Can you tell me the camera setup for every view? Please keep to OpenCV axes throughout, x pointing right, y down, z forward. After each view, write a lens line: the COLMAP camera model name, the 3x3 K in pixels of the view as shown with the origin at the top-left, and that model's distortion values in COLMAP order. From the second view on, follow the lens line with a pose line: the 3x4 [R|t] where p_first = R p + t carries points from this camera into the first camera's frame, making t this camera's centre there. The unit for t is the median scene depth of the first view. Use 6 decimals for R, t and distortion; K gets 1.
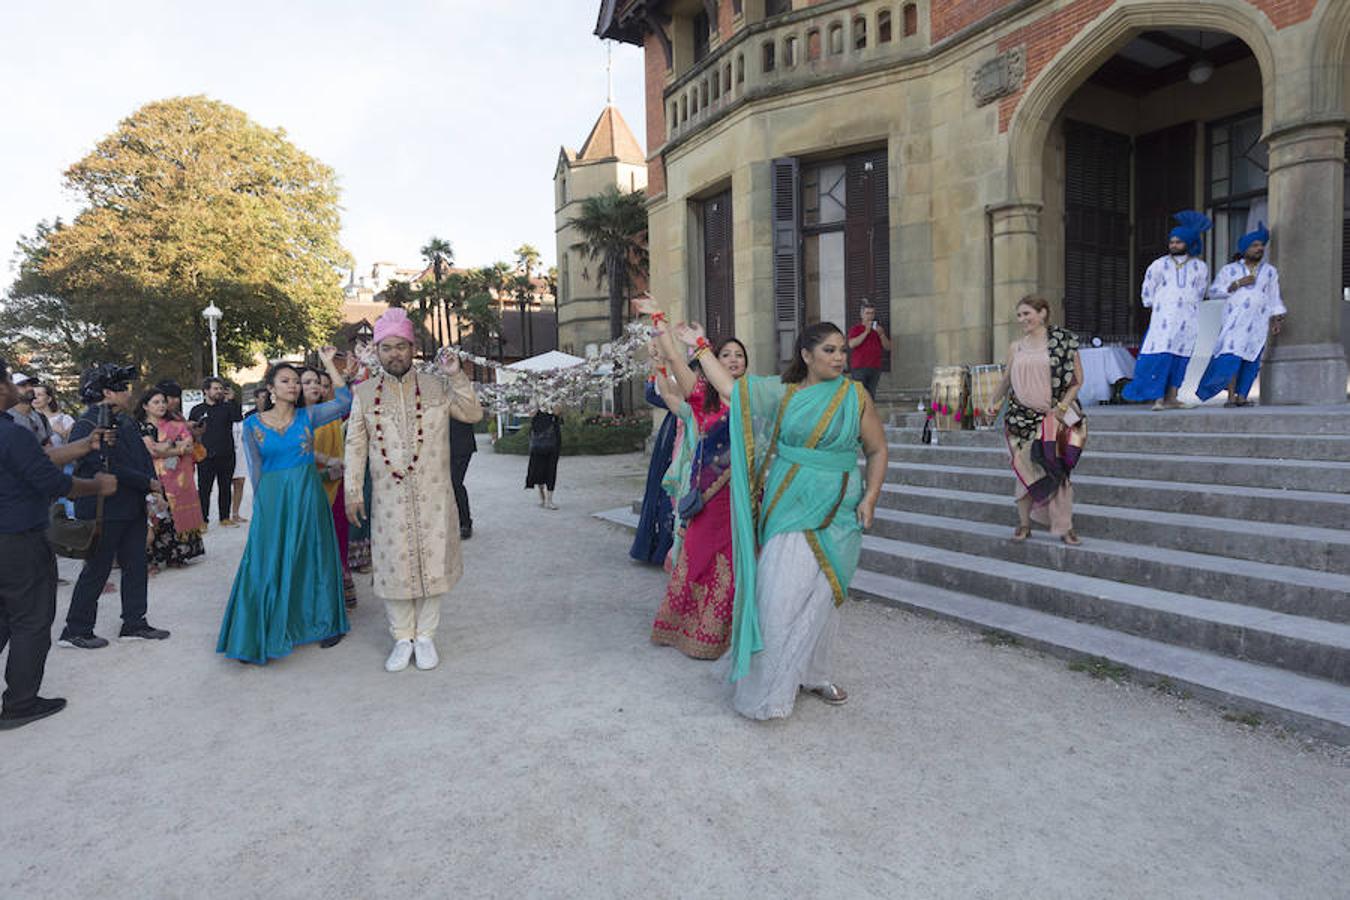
lens RADIAL K [[760.3, 0, 675.0], [0, 760.3, 450.0], [0, 0, 1]] dist [-0.001740, 0.000152]
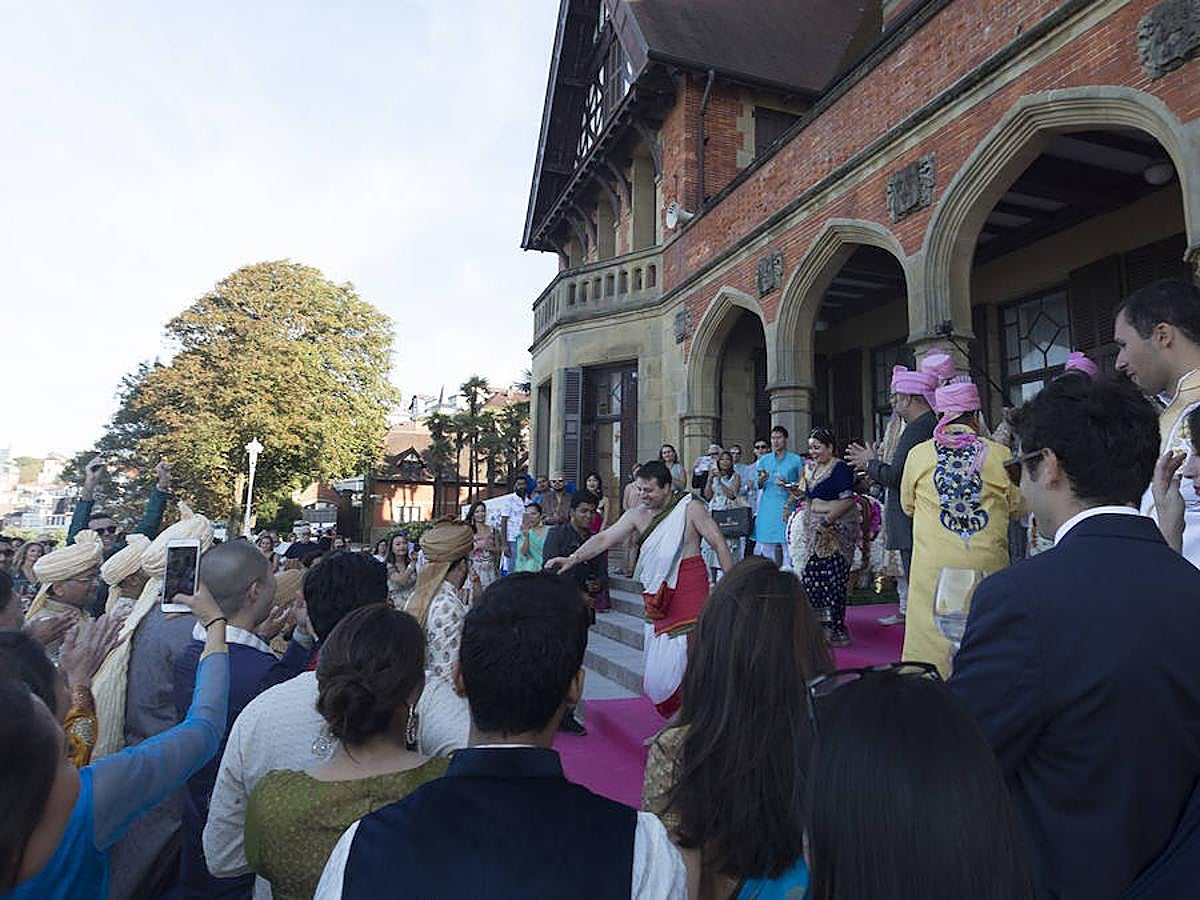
lens RADIAL K [[825.5, 0, 679.2], [0, 825.5, 396.9], [0, 0, 1]] dist [-0.012776, 0.001458]
pose [[0.991232, 0.006122, -0.131991, 0.192438], [-0.034656, 0.976002, -0.214986, -0.012145], [0.127507, 0.217675, 0.967657, -0.133937]]
